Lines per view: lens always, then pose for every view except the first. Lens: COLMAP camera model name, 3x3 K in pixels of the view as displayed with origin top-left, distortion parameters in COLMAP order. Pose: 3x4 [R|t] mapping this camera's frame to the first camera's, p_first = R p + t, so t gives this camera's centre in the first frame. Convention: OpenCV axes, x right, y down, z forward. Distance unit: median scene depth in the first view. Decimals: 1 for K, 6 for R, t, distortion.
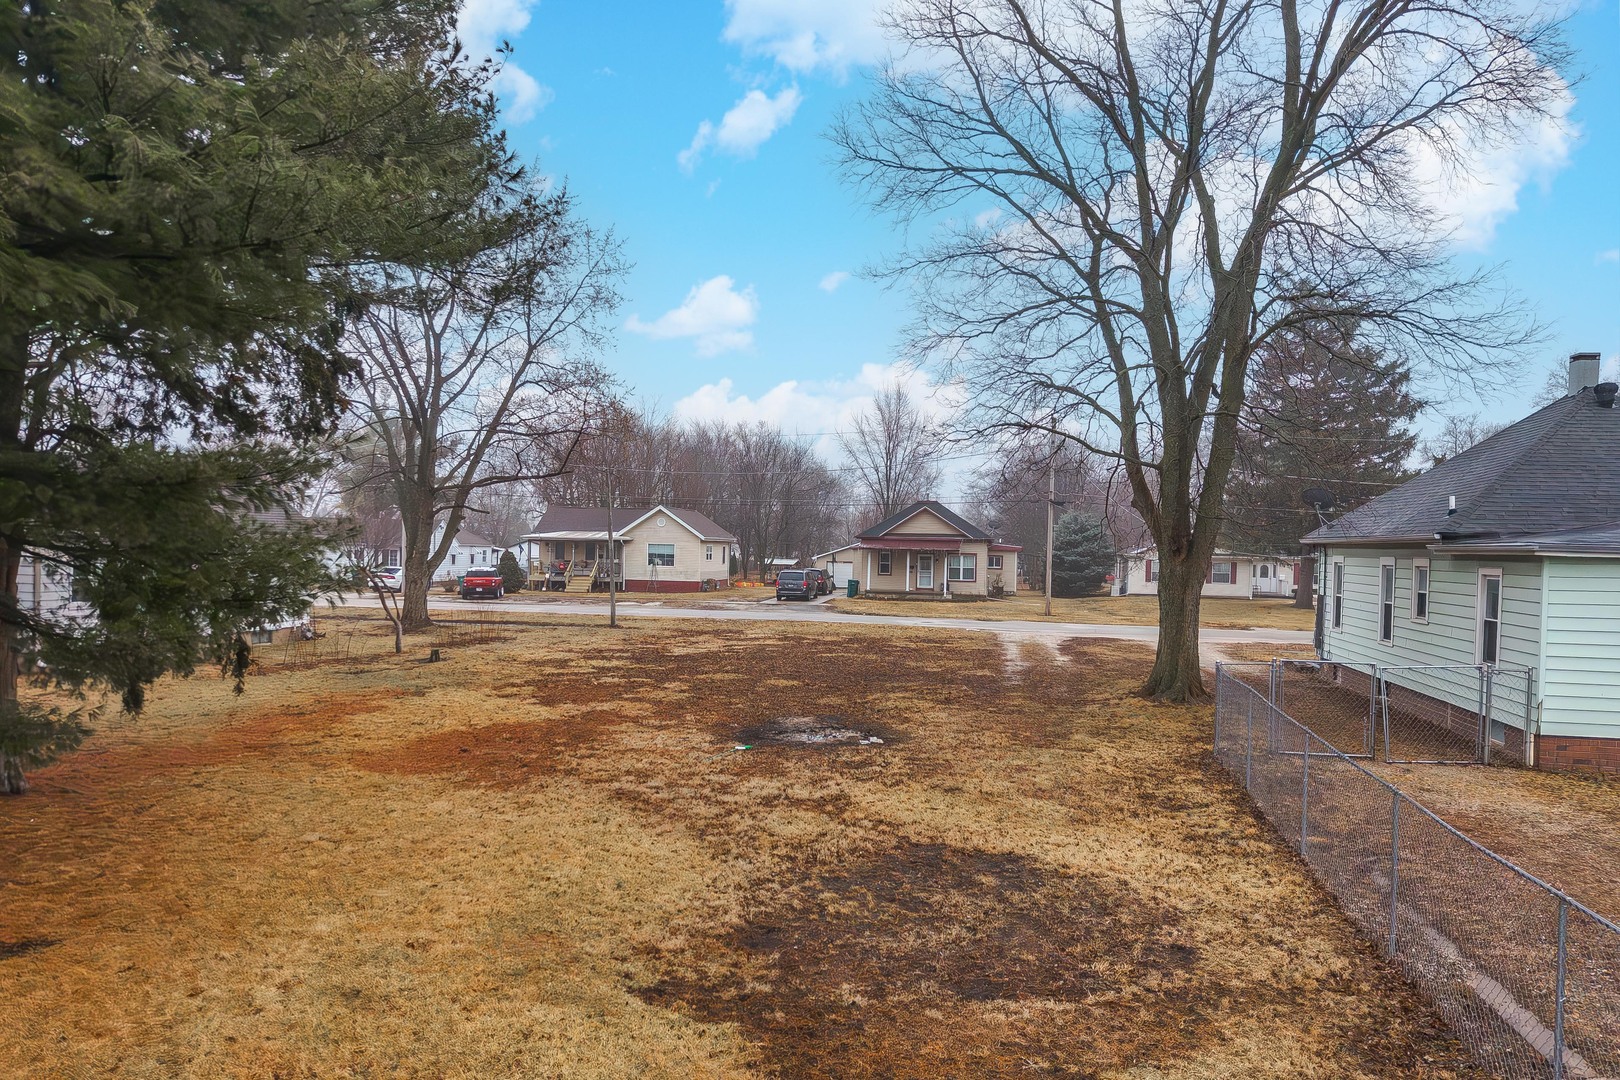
lens RADIAL K [[1116.2, 0, 806.7], [0, 1116.2, 569.9], [0, 0, 1]] dist [0.052501, -0.045180]
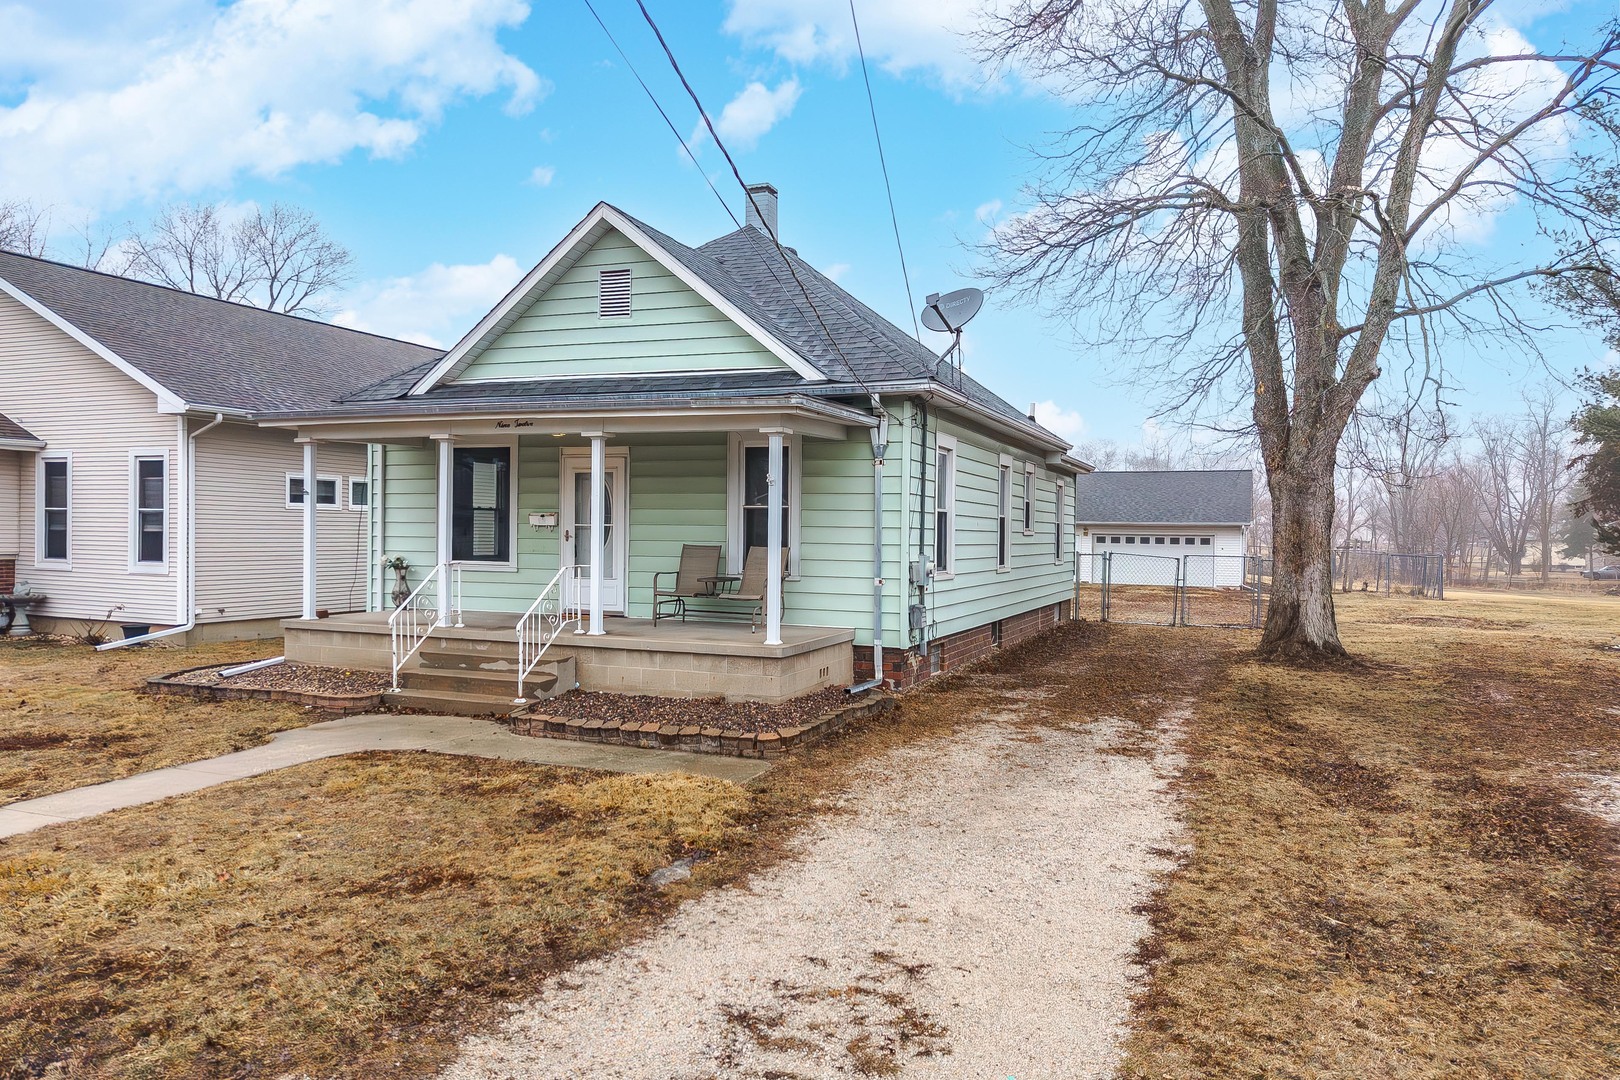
lens RADIAL K [[1096.2, 0, 810.0], [0, 1096.2, 540.0], [0, 0, 1]] dist [0.073149, -0.104163]
pose [[-0.977657, -0.037262, 0.206876, 0.513284], [-0.030726, 0.998925, 0.034717, 0.025634], [-0.207947, 0.027585, -0.977751, 1.833001]]
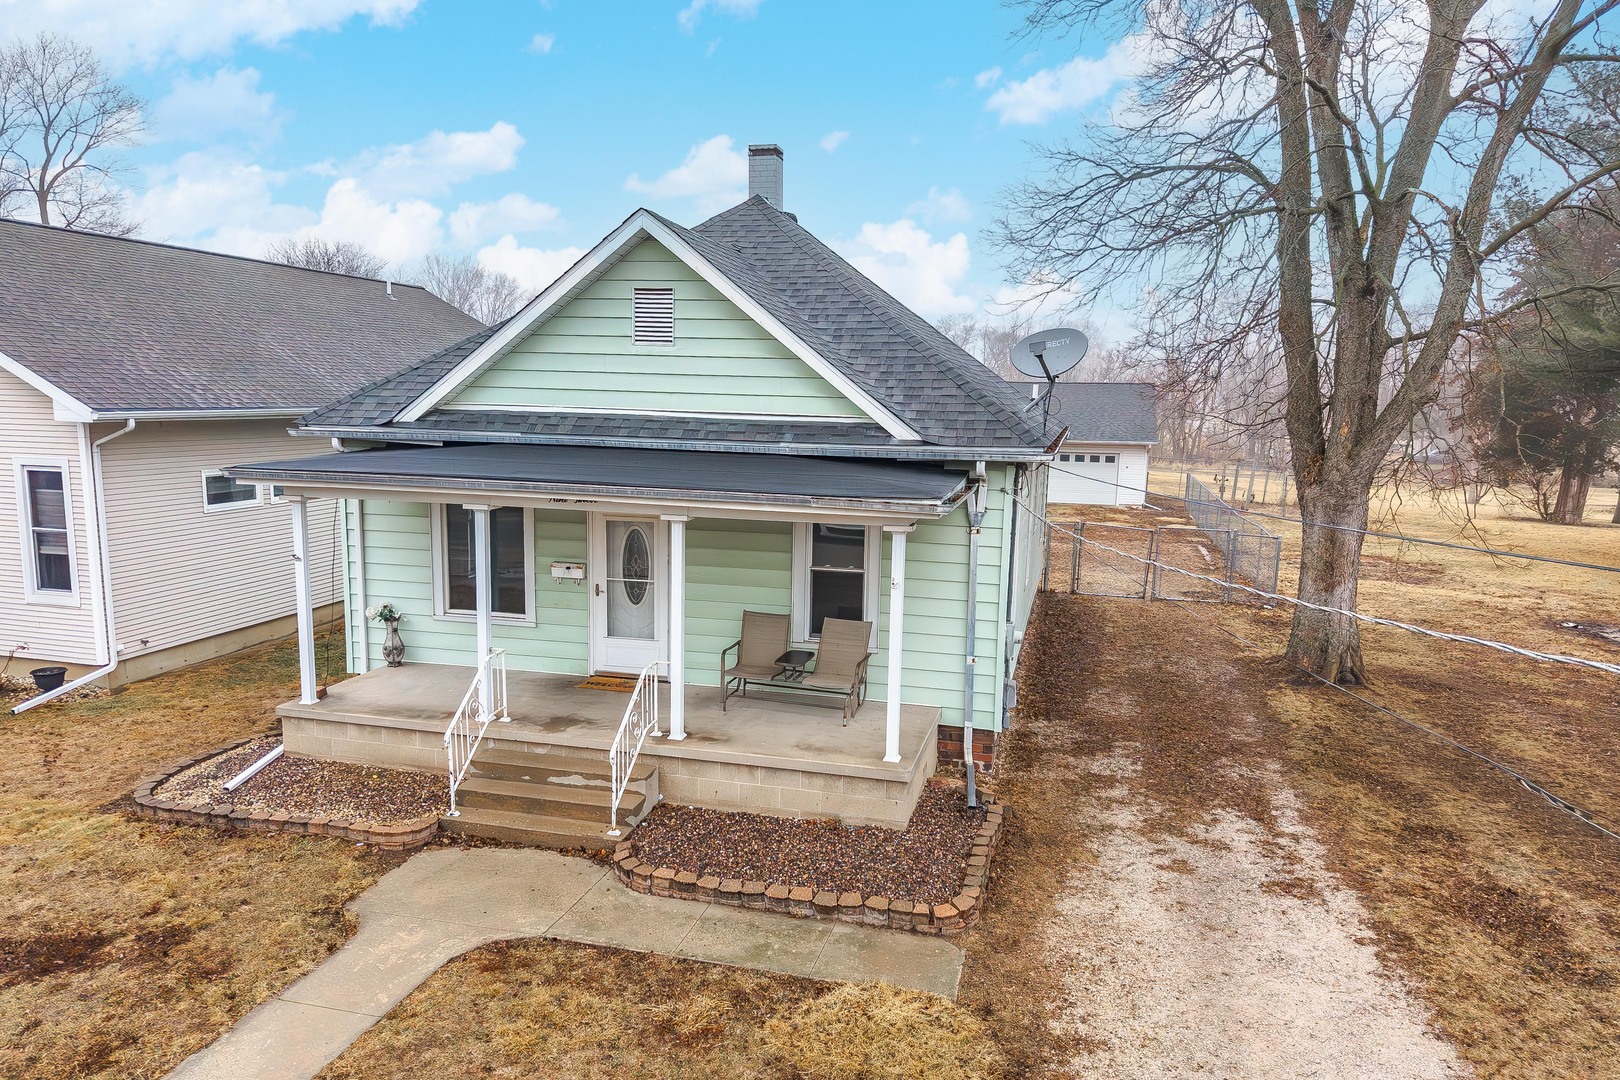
lens RADIAL K [[1124.9, 0, 798.3], [0, 1124.9, 571.9], [0, 0, 1]] dist [0.053002, -0.061620]
pose [[-0.996658, -0.051843, 0.063131, 0.642708], [-0.039684, 0.982765, 0.180550, -0.067063], [-0.071404, 0.177441, -0.981538, 1.797158]]
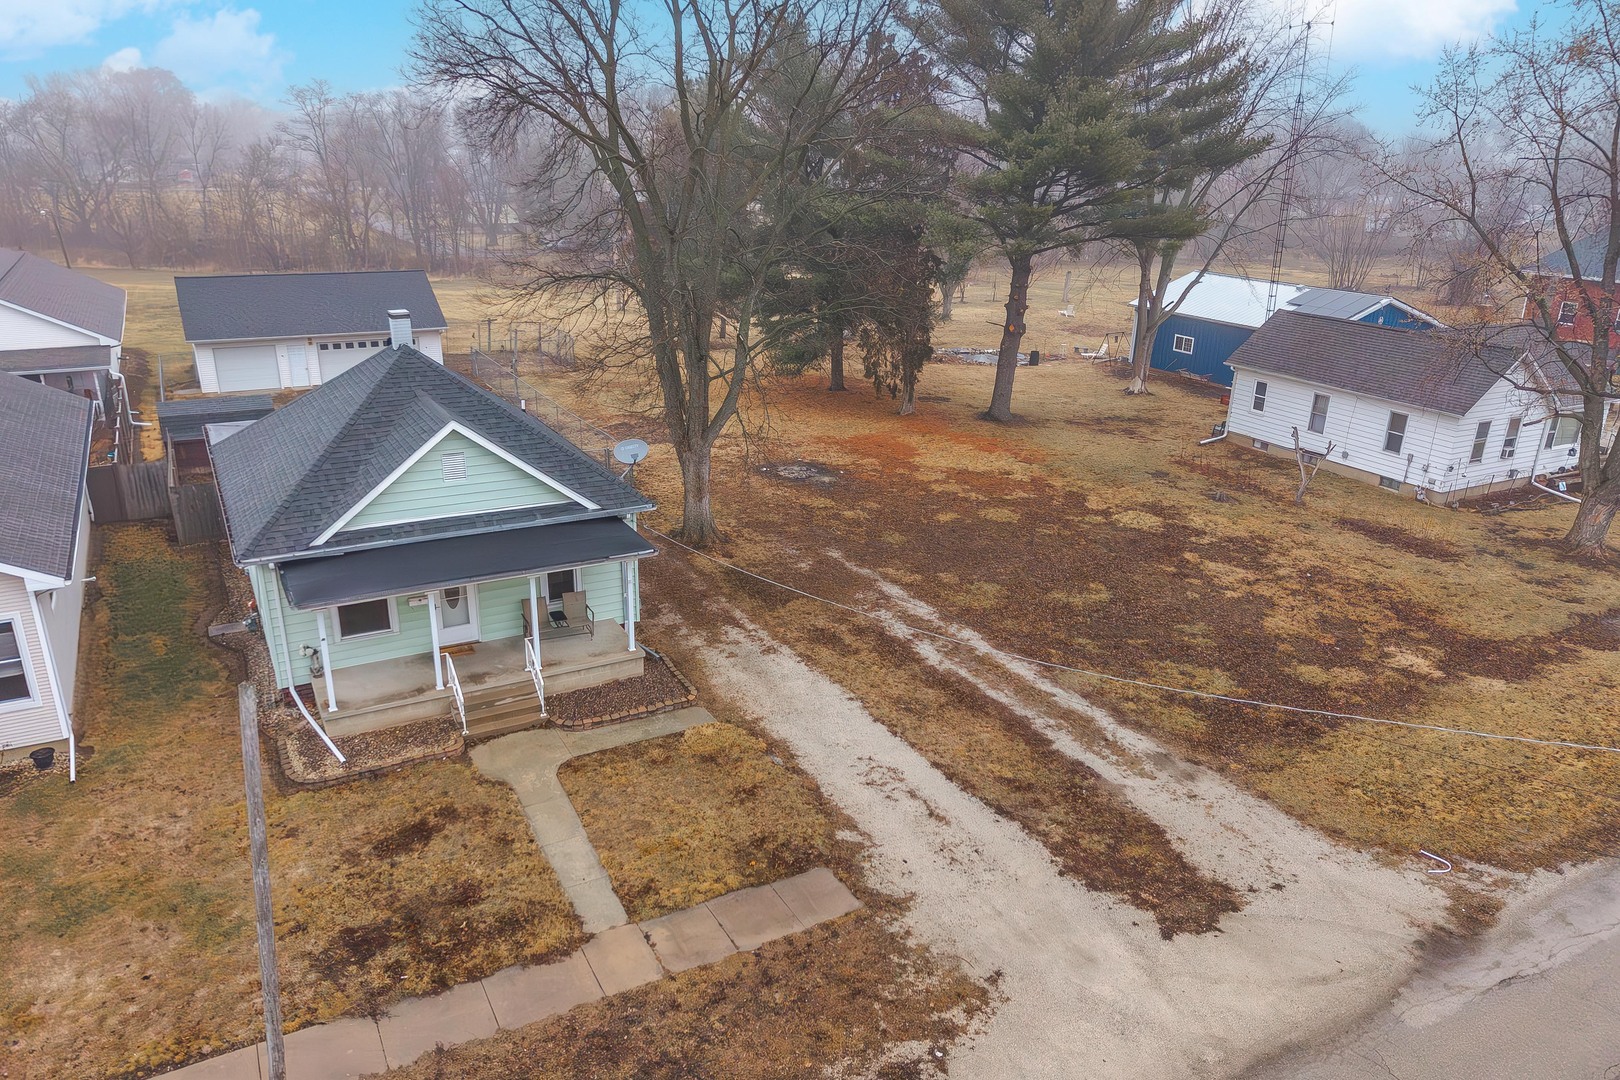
lens RADIAL K [[1102.6, 0, 800.7], [0, 1102.6, 587.4], [0, 0, 1]] dist [0.044526, -0.050689]
pose [[-0.774219, 0.202758, -0.599561, 1.141450], [-0.048913, 0.925297, 0.376076, -0.384961], [0.631024, 0.320492, -0.706465, 2.212592]]
